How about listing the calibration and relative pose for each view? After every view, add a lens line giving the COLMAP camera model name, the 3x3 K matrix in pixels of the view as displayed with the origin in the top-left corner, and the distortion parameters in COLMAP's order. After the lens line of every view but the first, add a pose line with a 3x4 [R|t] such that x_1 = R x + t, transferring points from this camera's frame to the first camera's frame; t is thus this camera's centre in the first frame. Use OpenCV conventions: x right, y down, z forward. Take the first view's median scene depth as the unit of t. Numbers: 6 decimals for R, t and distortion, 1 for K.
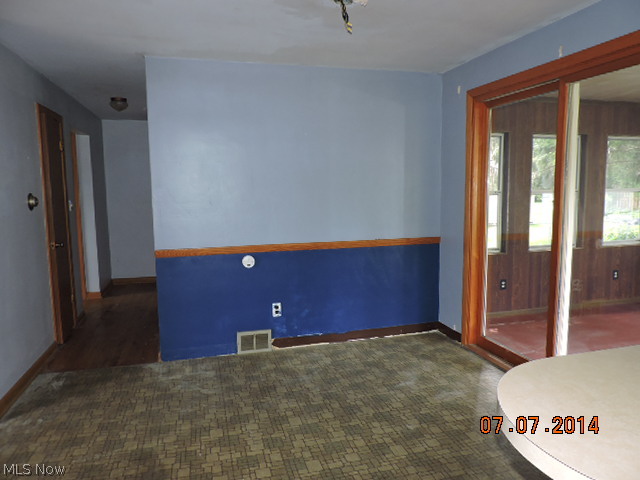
lens RADIAL K [[459.7, 0, 320.1], [0, 459.7, 242.7], [0, 0, 1]] dist [-0.006128, -0.006582]
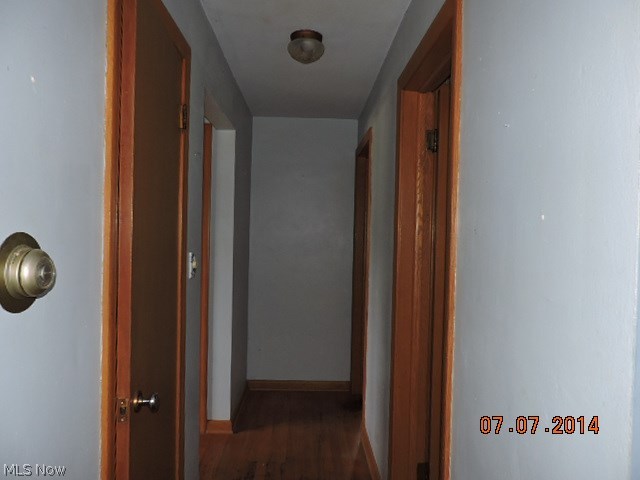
lens RADIAL K [[459.7, 0, 320.1], [0, 459.7, 242.7], [0, 0, 1]] dist [-0.006128, -0.006582]
pose [[0.971705, 0.039087, -0.232942, -0.271571], [-0.061738, 0.993958, -0.090754, -0.056552], [0.227988, 0.102567, 0.968247, 0.504313]]
